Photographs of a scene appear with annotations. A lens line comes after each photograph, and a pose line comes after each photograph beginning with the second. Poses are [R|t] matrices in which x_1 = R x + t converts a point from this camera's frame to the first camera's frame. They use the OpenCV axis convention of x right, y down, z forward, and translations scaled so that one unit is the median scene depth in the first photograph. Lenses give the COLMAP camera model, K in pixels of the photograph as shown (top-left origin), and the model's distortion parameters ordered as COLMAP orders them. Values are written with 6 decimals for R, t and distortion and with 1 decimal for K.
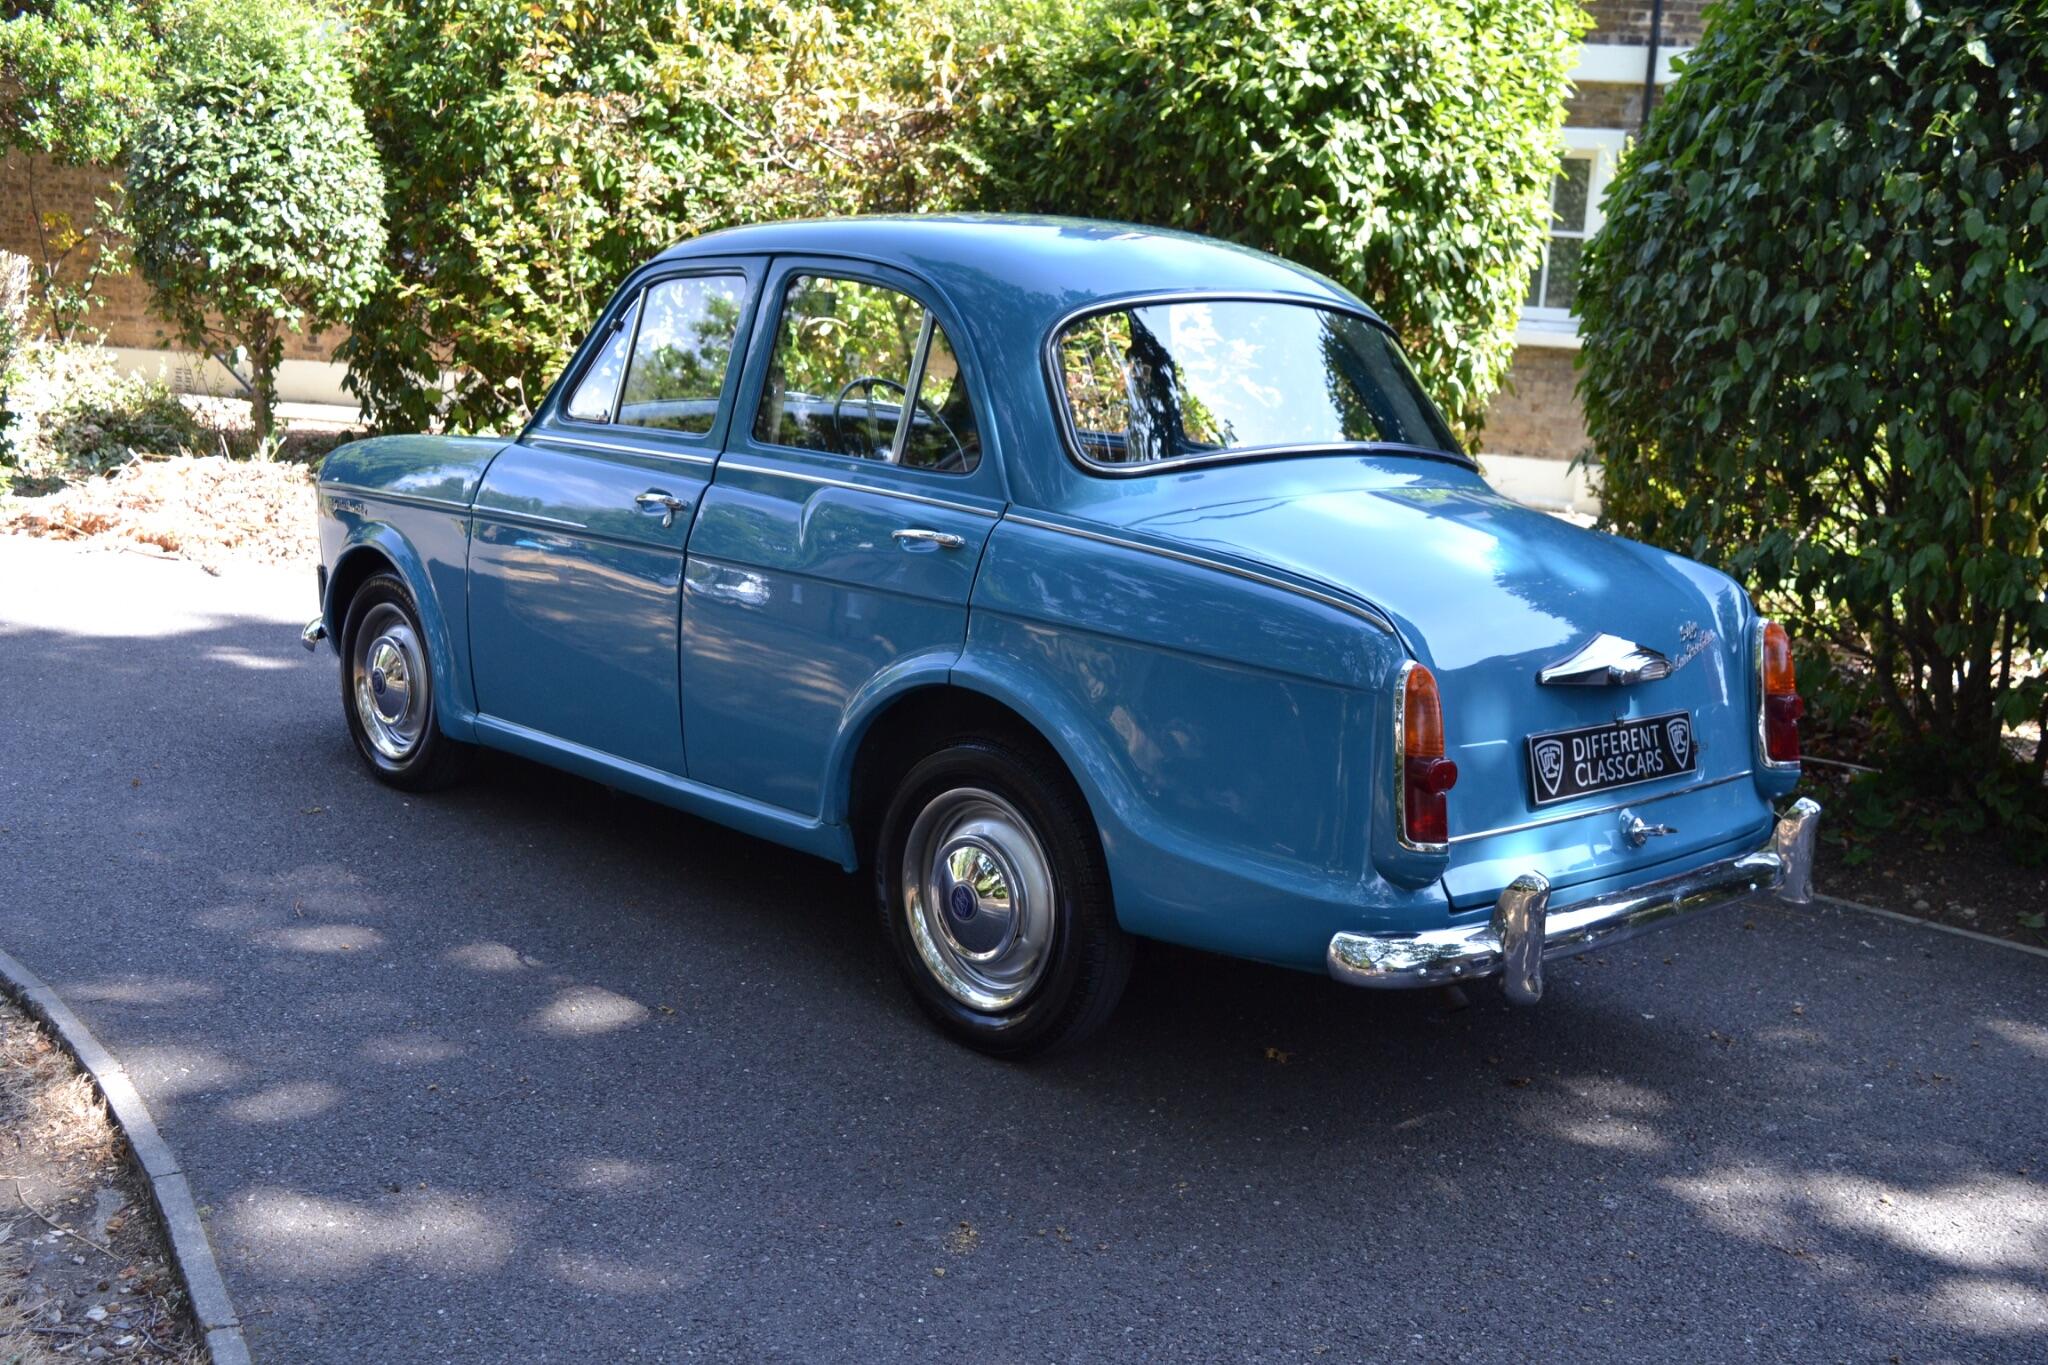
lens RADIAL K [[2039.5, 0, 1015.9], [0, 2039.5, 688.4], [0, 0, 1]] dist [-0.080869, 0.021908]
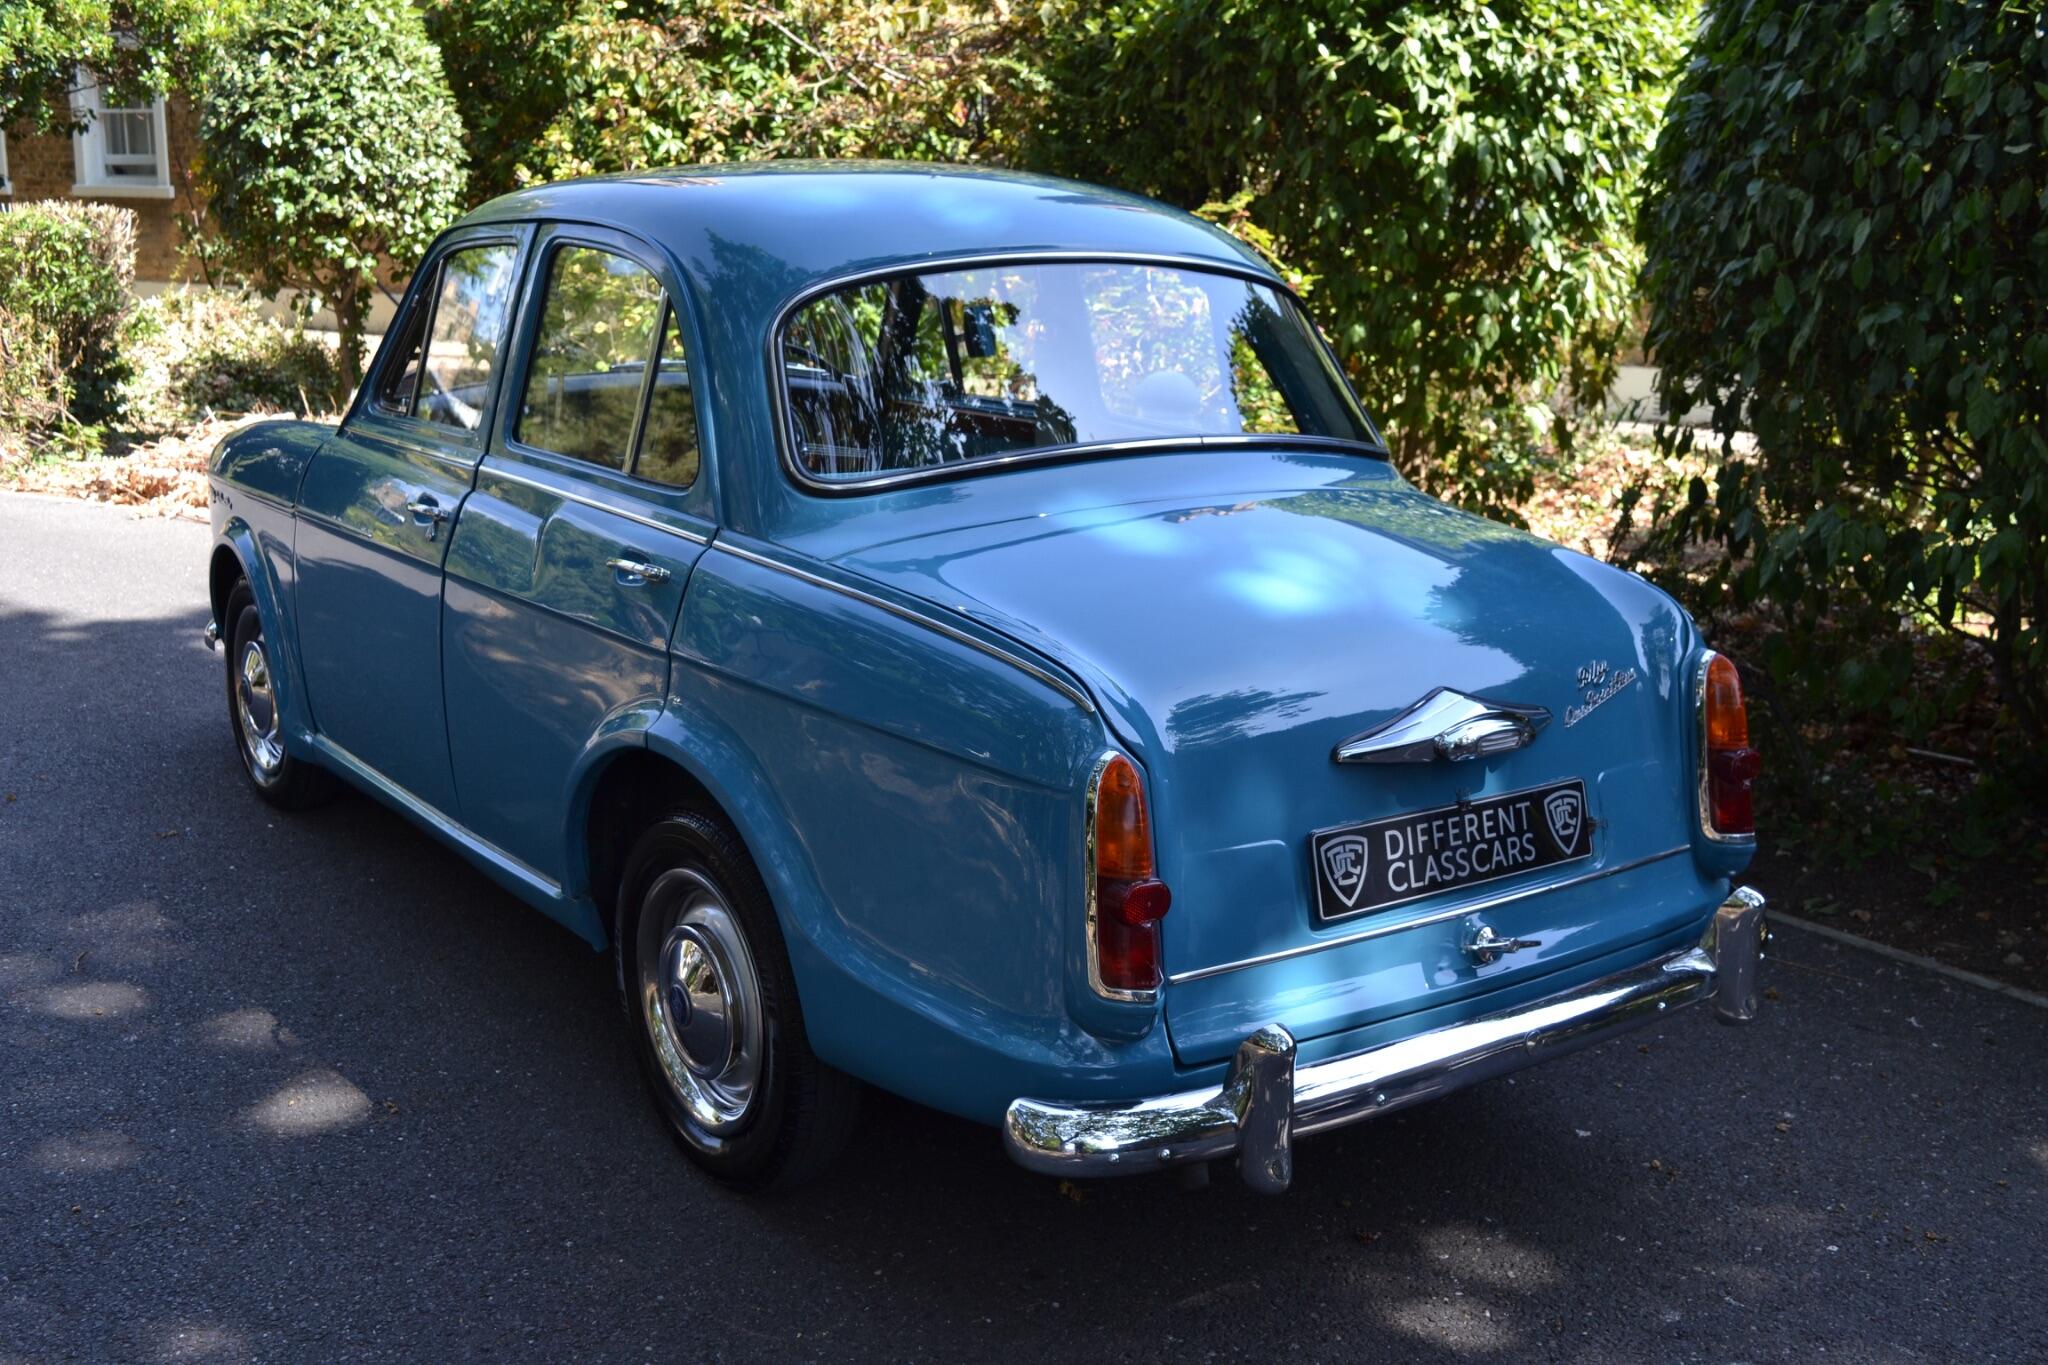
lens RADIAL K [[2039.5, 0, 1015.9], [0, 2039.5, 688.4], [0, 0, 1]] dist [-0.080869, 0.021908]
pose [[0.991034, -0.002193, -0.133594, 0.101824], [0.008224, 0.998970, 0.044614, -0.027967], [0.133359, -0.045313, 0.990031, 0.091064]]
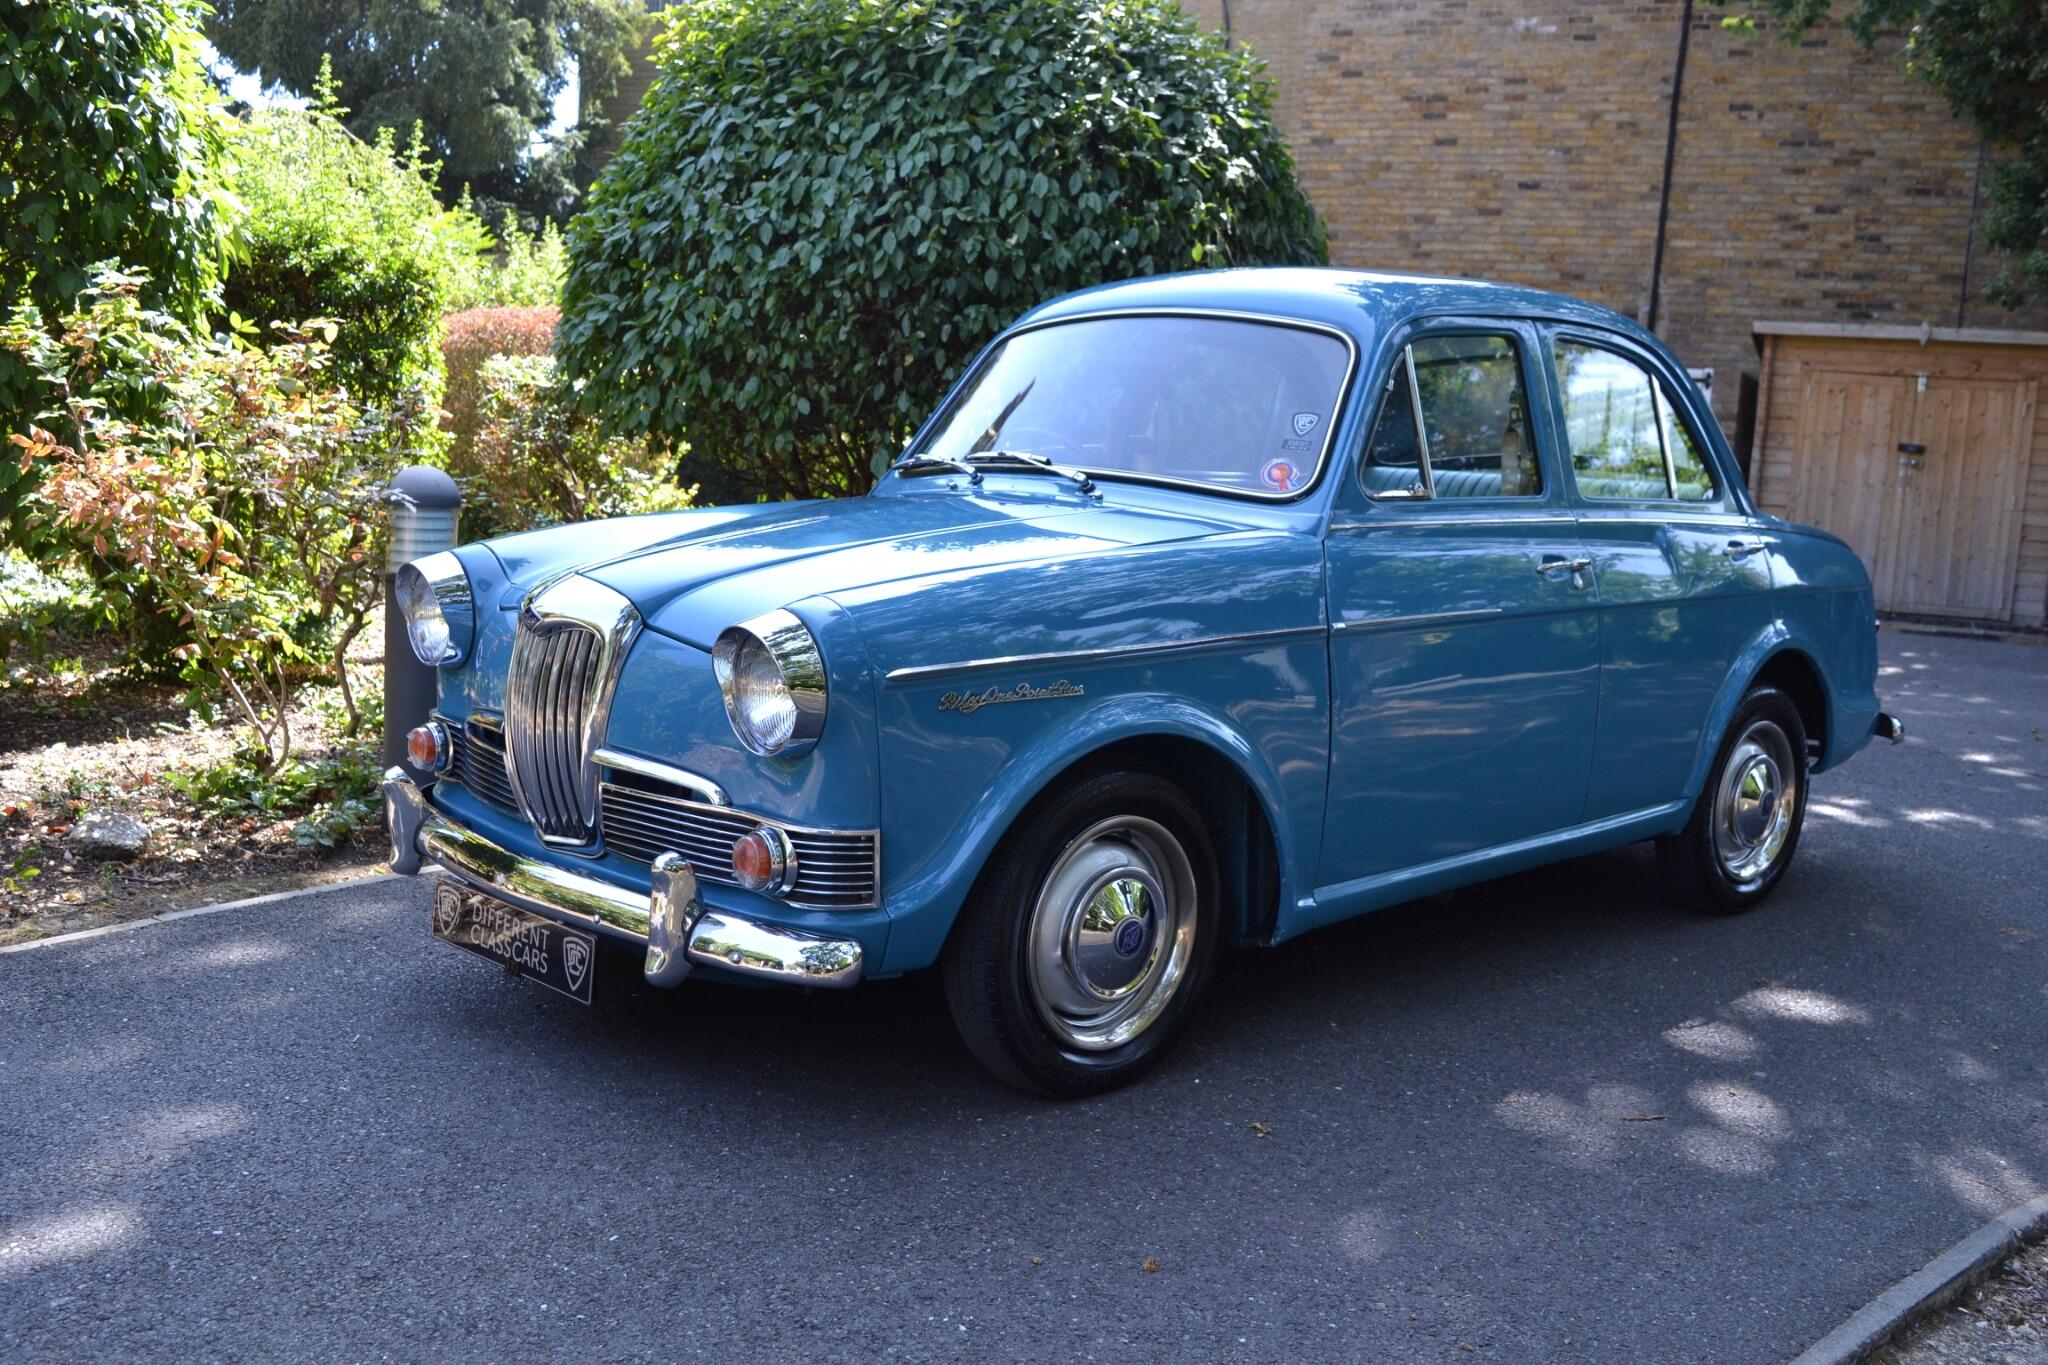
lens RADIAL K [[1949.3, 0, 1024.0], [0, 1949.3, 682.5], [0, 0, 1]] dist [-0.087421, 0.030988]
pose [[0.029572, -0.187621, 0.981796, -0.601398], [0.147456, 0.972298, 0.181365, -0.132257], [-0.988626, 0.139408, 0.056419, 0.648121]]
